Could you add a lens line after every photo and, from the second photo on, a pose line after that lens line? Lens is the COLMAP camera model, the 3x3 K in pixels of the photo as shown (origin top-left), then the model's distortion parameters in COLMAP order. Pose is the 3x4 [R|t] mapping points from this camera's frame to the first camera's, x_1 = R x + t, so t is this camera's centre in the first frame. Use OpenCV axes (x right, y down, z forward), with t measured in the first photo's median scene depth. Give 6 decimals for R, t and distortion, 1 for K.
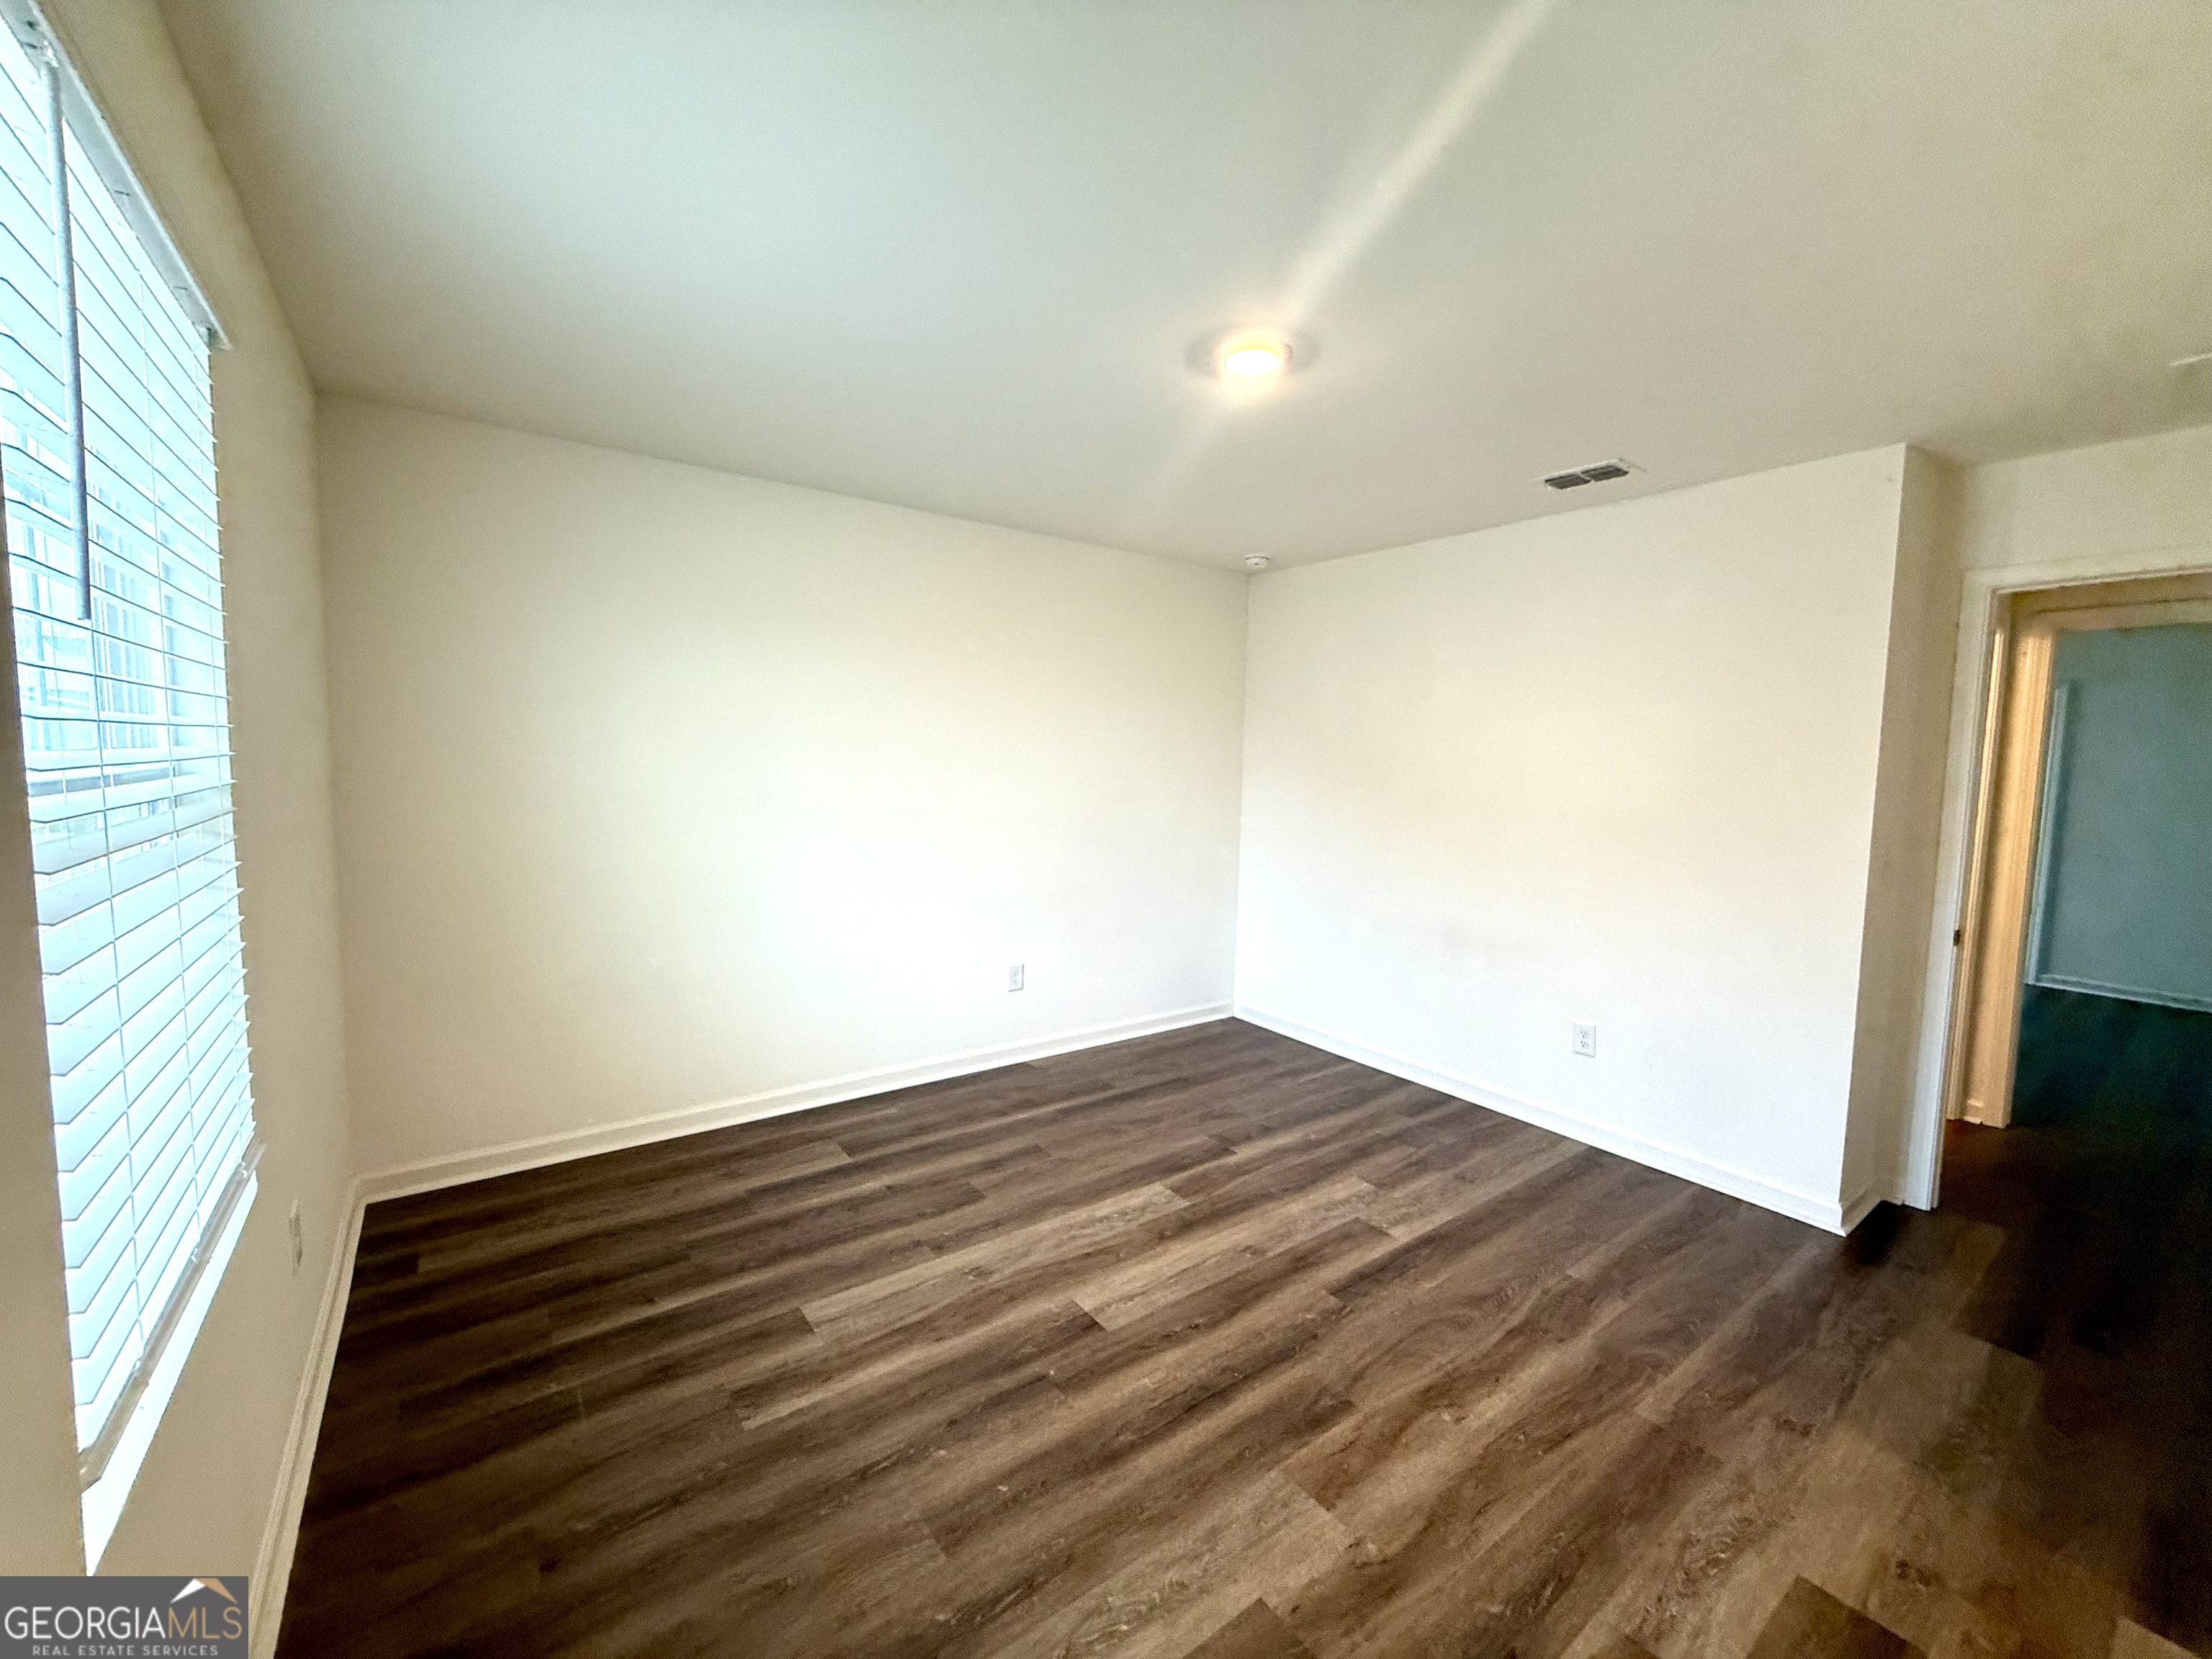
lens RADIAL K [[882.3, 0, 1102.4], [0, 882.3, 829.3], [0, 0, 1]] dist [0.003393, 0.000129]
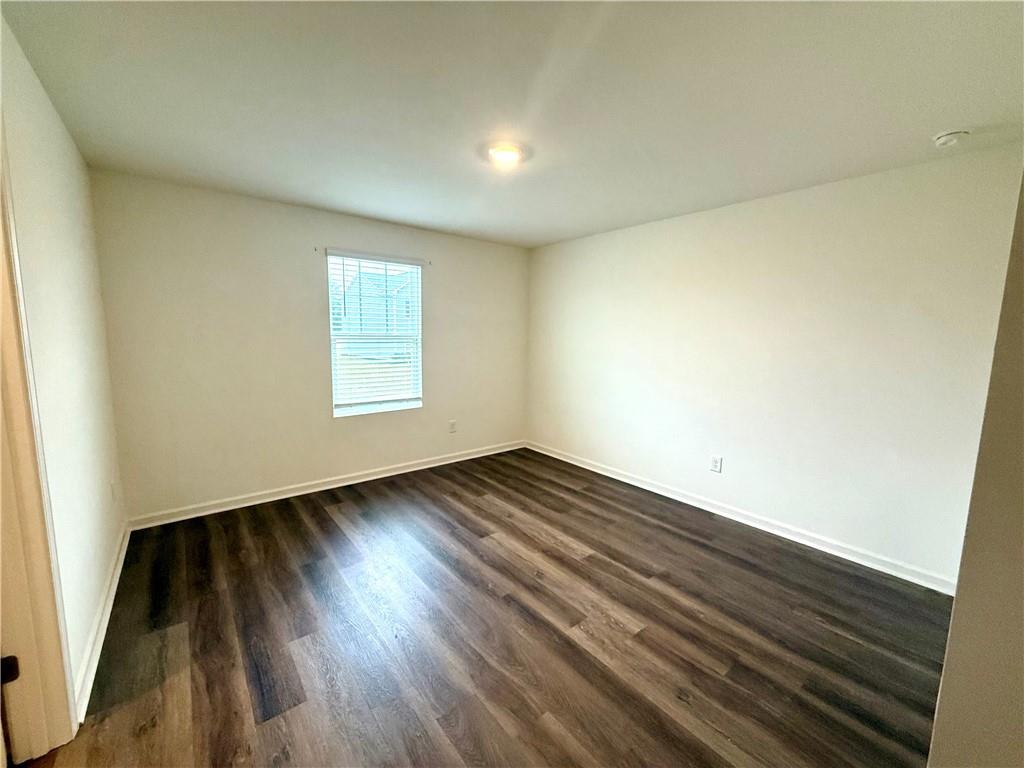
lens RADIAL K [[408.4, 0, 510.4], [0, 408.4, 383.9], [0, 0, 1]] dist [0.003393, 0.000129]
pose [[0.040720, 0.100298, -0.994124, 0.926845], [-0.098540, 0.990502, 0.095896, -0.037297], [0.994300, 0.094056, 0.050217, 0.737306]]
